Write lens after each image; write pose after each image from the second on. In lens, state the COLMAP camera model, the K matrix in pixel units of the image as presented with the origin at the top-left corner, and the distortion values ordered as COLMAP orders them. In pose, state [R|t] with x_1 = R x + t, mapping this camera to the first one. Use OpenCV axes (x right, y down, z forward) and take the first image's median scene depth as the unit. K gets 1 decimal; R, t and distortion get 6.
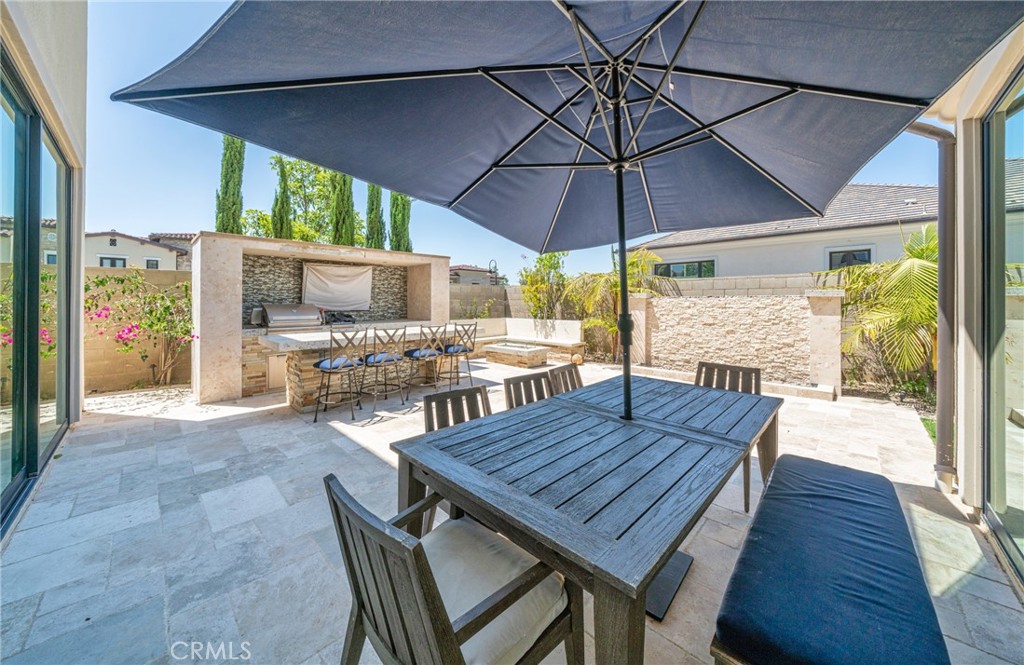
lens RADIAL K [[358.6, 0, 512.6], [0, 358.6, 297.8], [0, 0, 1]] dist [0.000289, 0.000004]
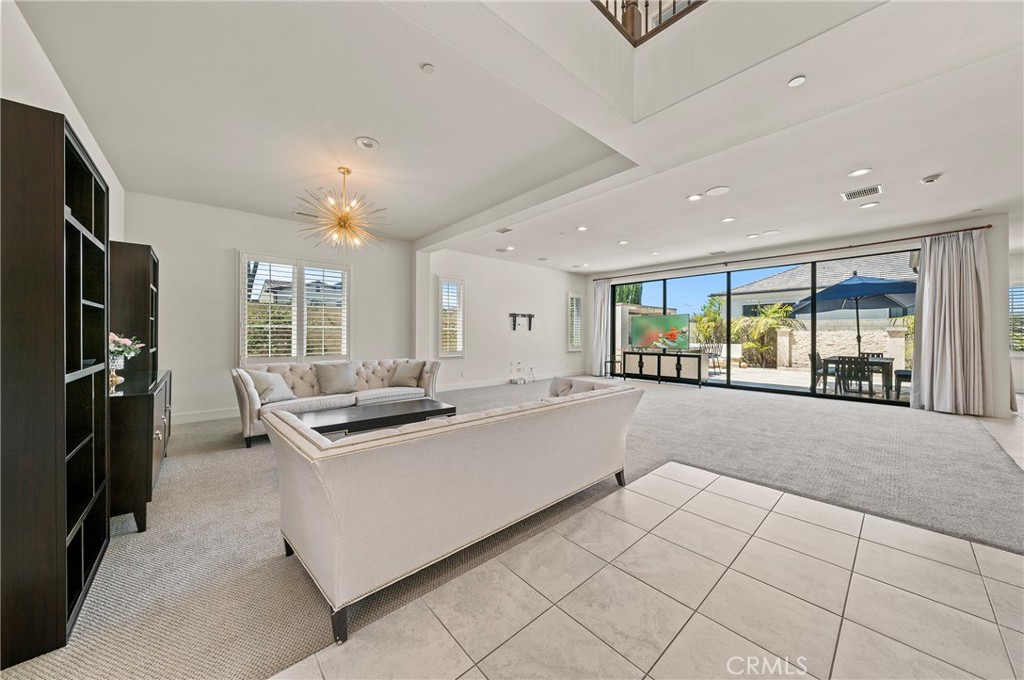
lens RADIAL K [[351.1, 0, 510.5], [0, 351.1, 330.6], [0, 0, 1]] dist [-0.000866, -0.000094]
pose [[0.997142, 0.000465, -0.075551, -1.073948], [-0.000243, 0.999996, 0.002951, -0.007402], [0.075552, -0.002925, 0.997138, -1.066225]]
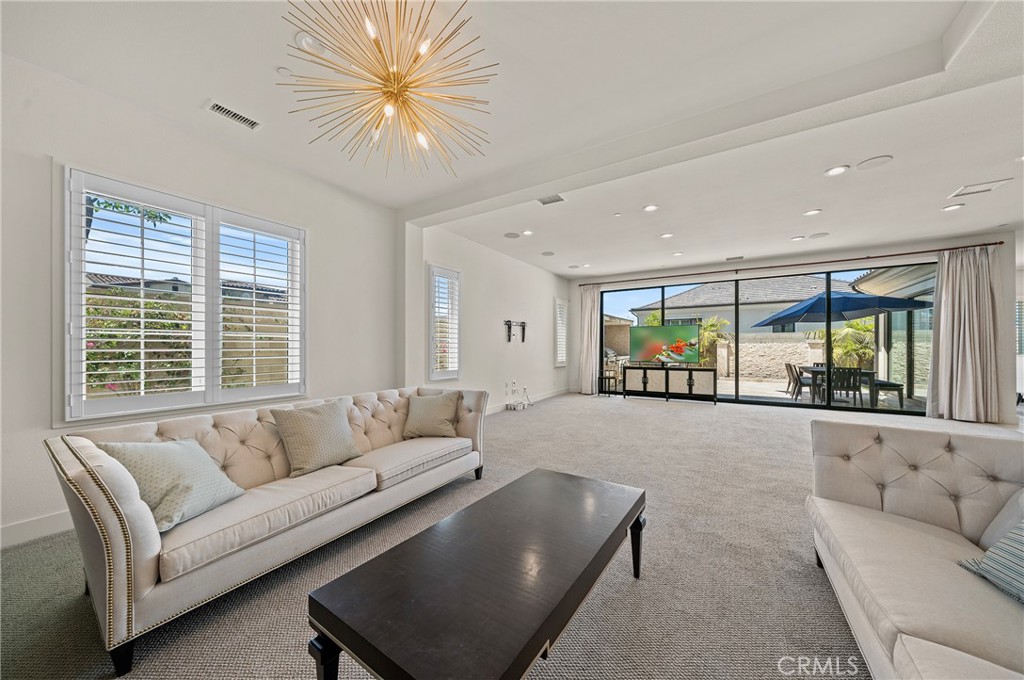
lens RADIAL K [[351.0, 0, 514.0], [0, 351.0, 344.5], [0, 0, 1]] dist [-0.001711, -0.000059]
pose [[0.978129, -0.001334, 0.207995, -1.374643], [0.000249, 0.999986, 0.005243, -0.002978], [-0.207999, -0.005077, 0.978116, -0.760443]]
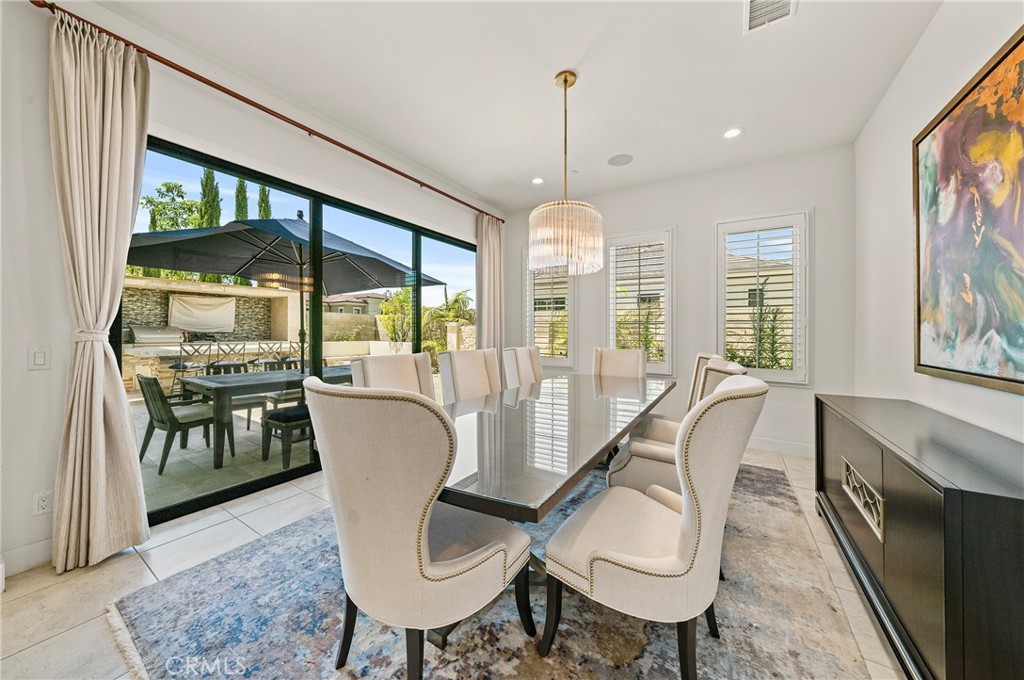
lens RADIAL K [[351.1, 0, 510.5], [0, 351.1, 330.6], [0, 0, 1]] dist [-0.000866, -0.000094]
pose [[0.980155, 0.010726, 0.197940, 0.350170], [-0.013099, 0.999857, 0.010684, 0.002903], [-0.197797, -0.013065, 0.980156, -0.450156]]
